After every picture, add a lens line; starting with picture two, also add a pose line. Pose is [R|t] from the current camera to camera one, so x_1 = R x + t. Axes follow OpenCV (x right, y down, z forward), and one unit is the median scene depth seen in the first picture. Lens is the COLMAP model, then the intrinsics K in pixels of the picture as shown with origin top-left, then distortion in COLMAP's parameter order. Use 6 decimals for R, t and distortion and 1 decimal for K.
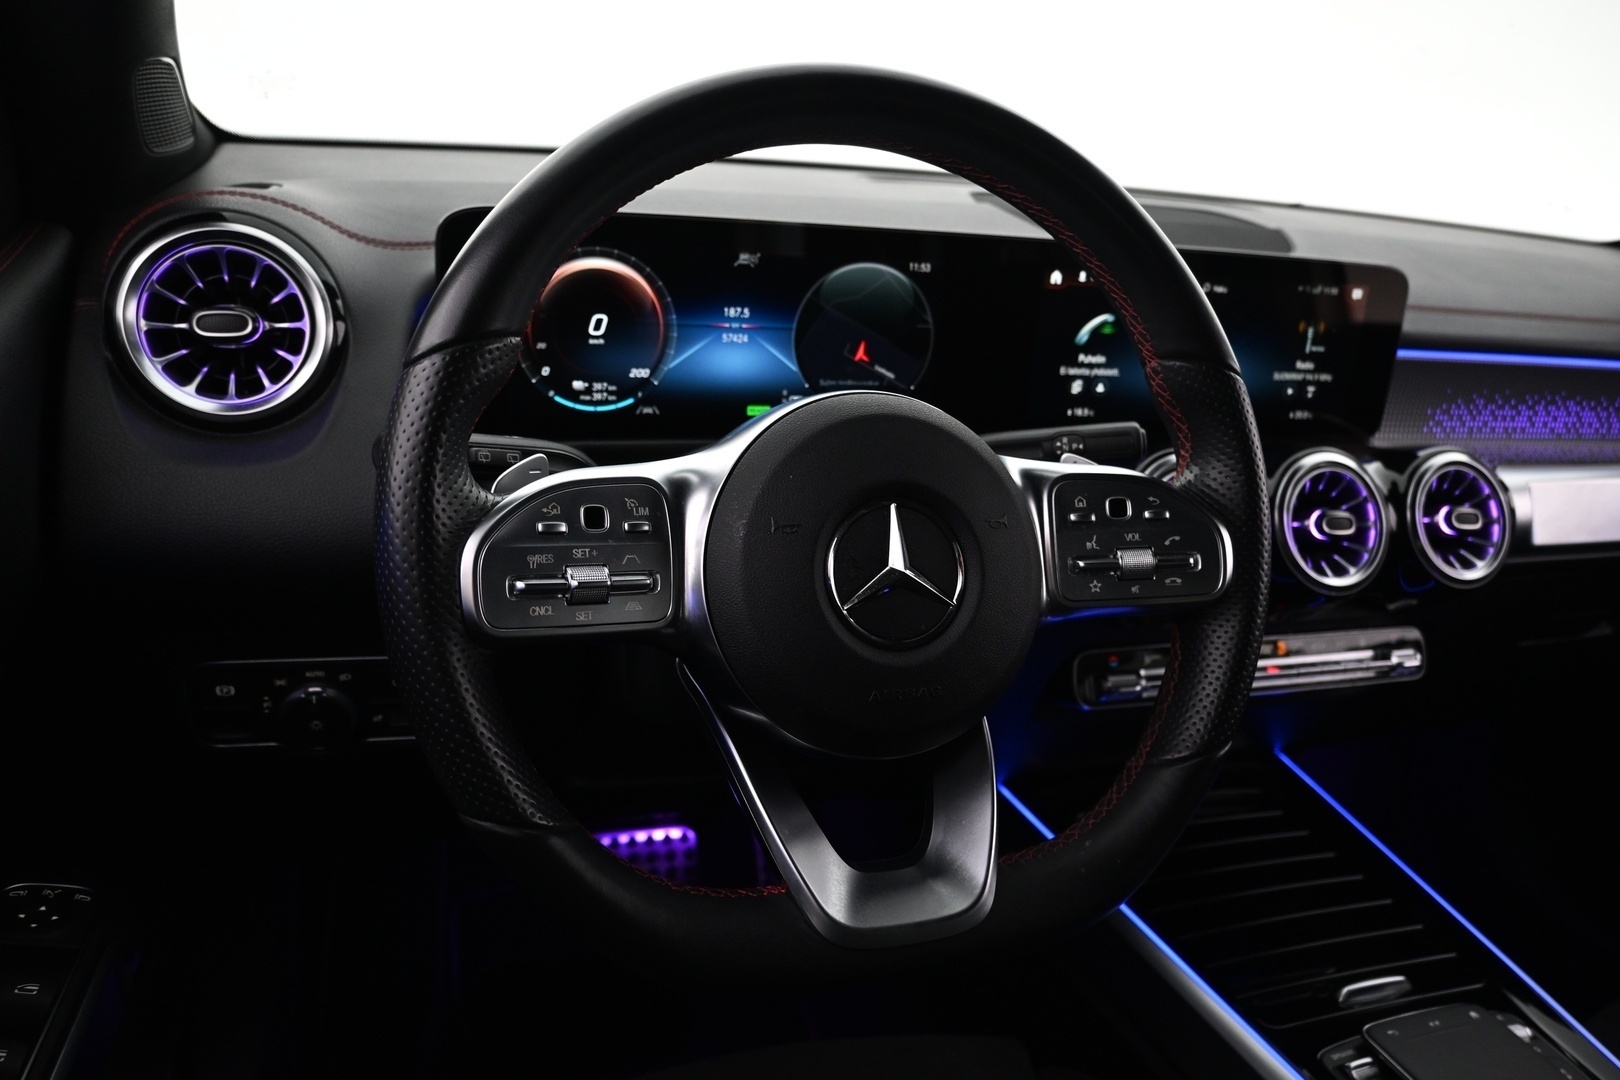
lens RADIAL K [[1191.0, 0, 810.6], [0, 1191.0, 541.5], [0, 0, 1]] dist [-0.013209, 0.000416]
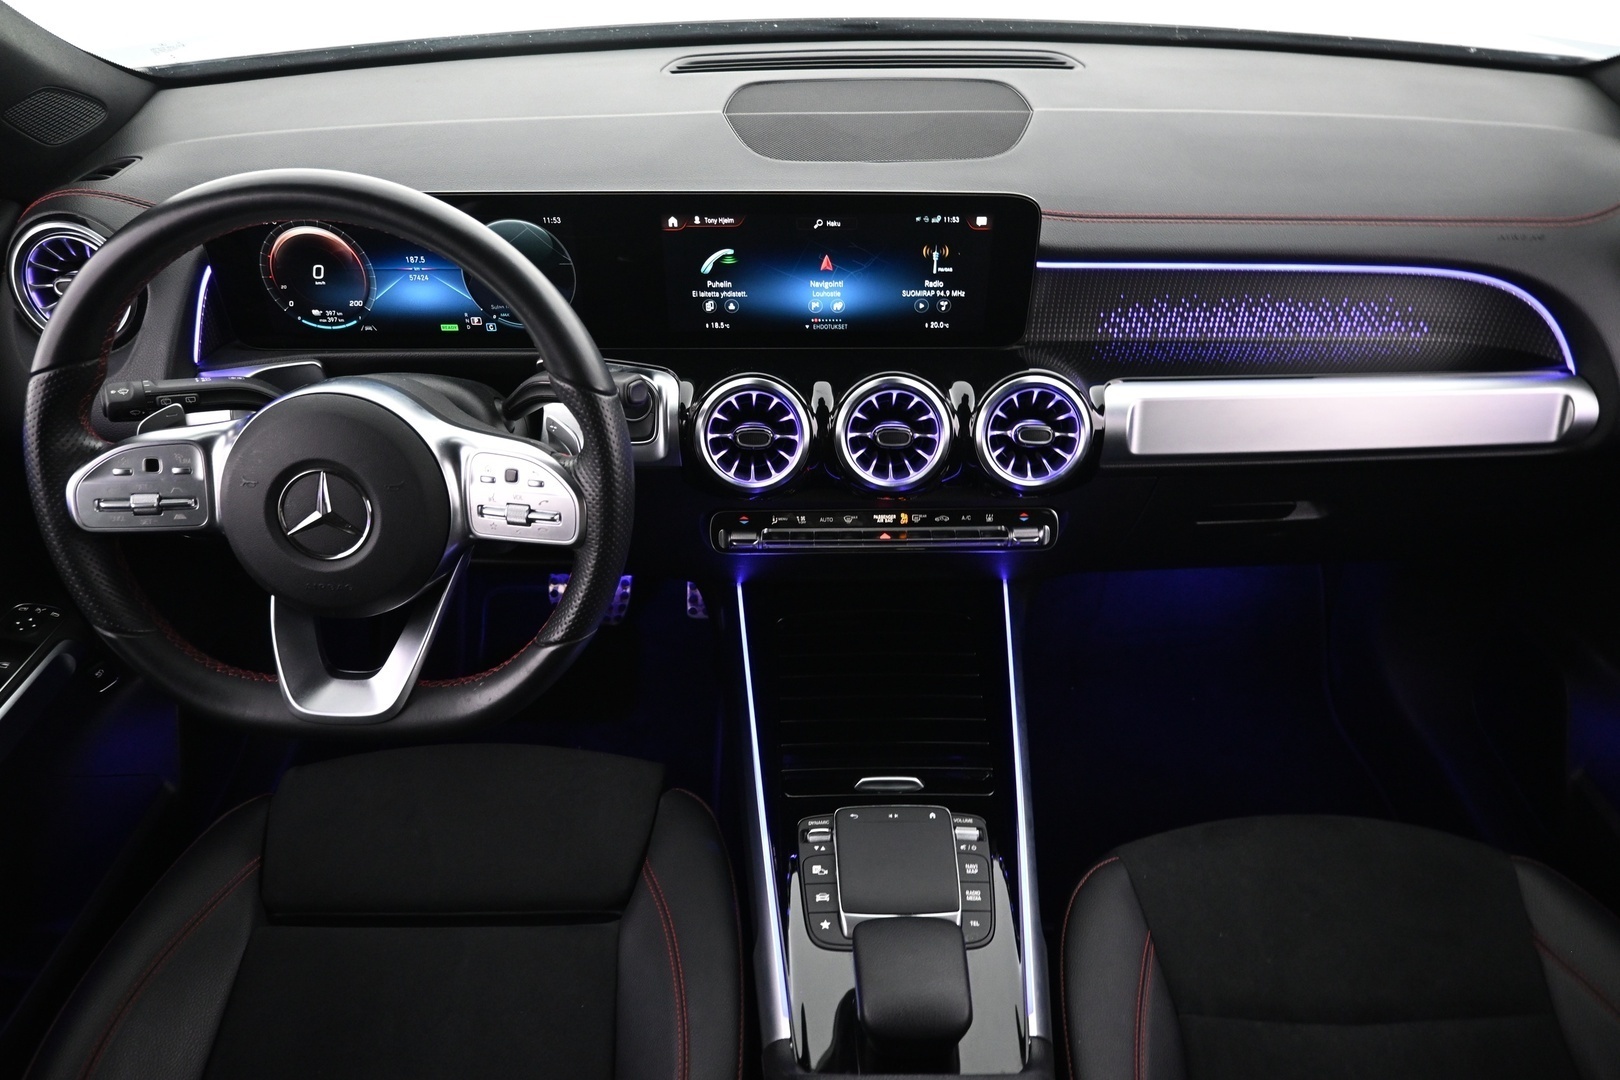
lens RADIAL K [[1115.2, 0, 810.7], [0, 1115.2, 539.6], [0, 0, 1]] dist [-0.009696, 0.002372]
pose [[0.944710, 0.115494, -0.306893, 0.712202], [-0.024185, 0.957911, 0.286046, -0.232864], [0.327013, -0.262808, 0.907741, -0.090167]]
